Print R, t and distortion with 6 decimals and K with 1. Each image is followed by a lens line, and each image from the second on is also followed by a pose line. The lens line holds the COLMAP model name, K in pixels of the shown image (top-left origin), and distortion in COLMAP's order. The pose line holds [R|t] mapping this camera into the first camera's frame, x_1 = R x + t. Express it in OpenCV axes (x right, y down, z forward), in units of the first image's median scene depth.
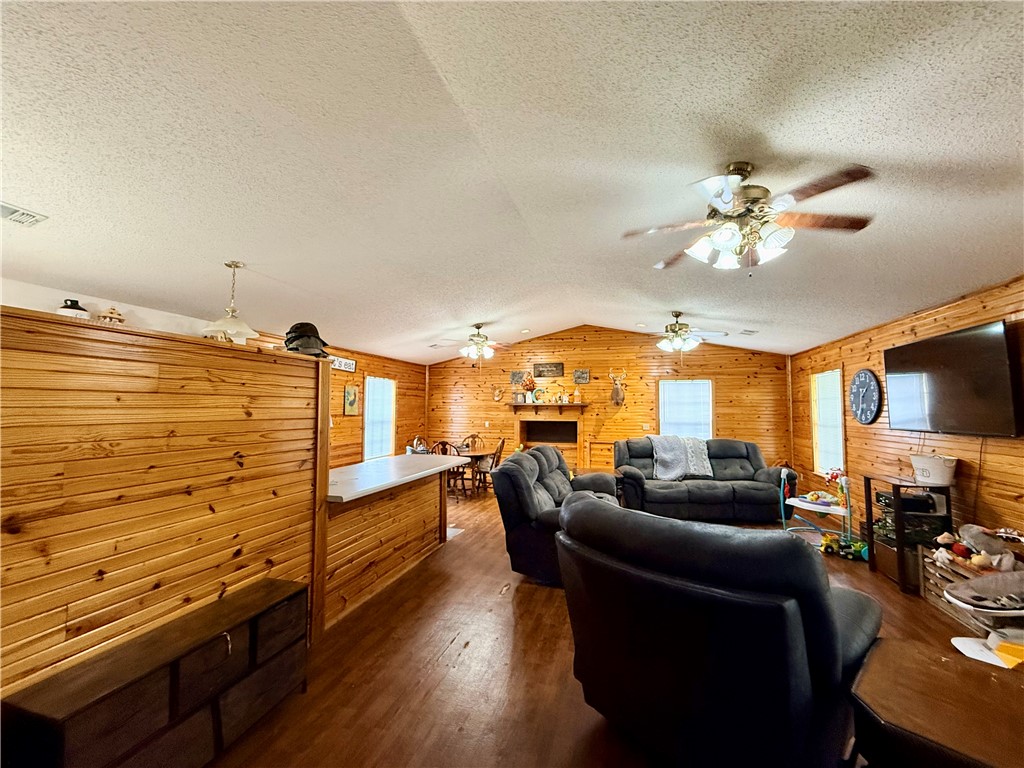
lens RADIAL K [[407.6, 0, 508.7], [0, 407.6, 386.6], [0, 0, 1]] dist [-0.001446, 0.000453]
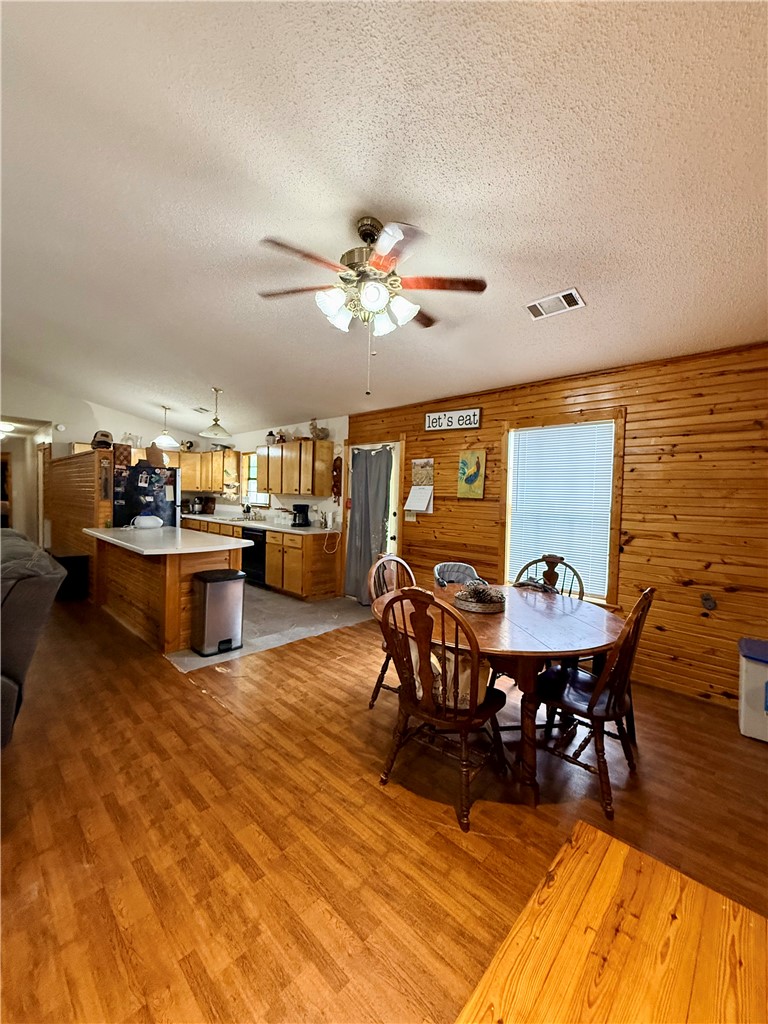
lens RADIAL K [[407.6, 0, 384.5], [0, 407.6, 510.8], [0, 0, 1]] dist [-0.001446, 0.000453]
pose [[-0.440987, 0.014115, -0.897403, 0.215803], [0.017136, 0.999826, 0.007305, 0.077744], [0.897350, -0.012157, -0.441152, 1.098972]]
